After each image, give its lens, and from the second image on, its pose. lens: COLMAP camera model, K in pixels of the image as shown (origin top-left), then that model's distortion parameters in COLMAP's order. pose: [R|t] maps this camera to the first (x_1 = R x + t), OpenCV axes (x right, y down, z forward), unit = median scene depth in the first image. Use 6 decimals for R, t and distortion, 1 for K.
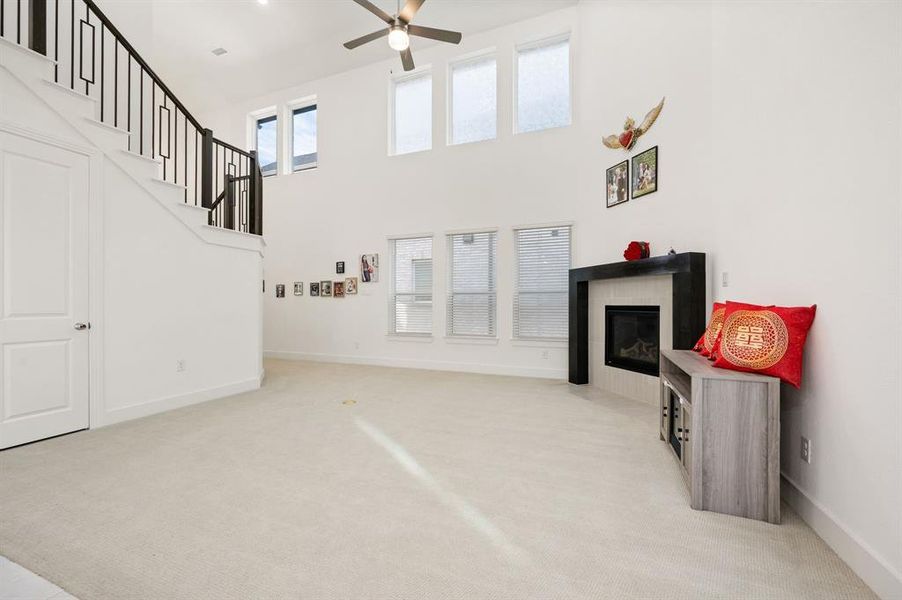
lens RADIAL K [[355.0, 0, 445.9], [0, 355.0, 304.1], [0, 0, 1]] dist [-0.006355, -0.000409]
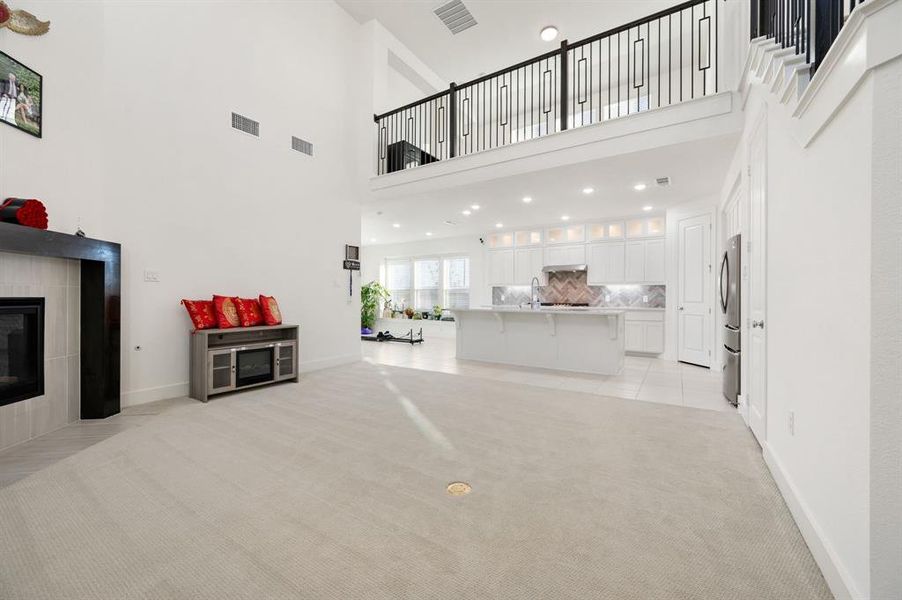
lens RADIAL K [[355.0, 0, 451.8], [0, 355.0, 297.6], [0, 0, 1]] dist [-0.006355, -0.000409]
pose [[-0.984797, -0.000345, 0.173707, -0.311011], [0.000093, 0.999997, 0.002510, 0.002170], [-0.173708, 0.002488, -0.984794, 1.380538]]
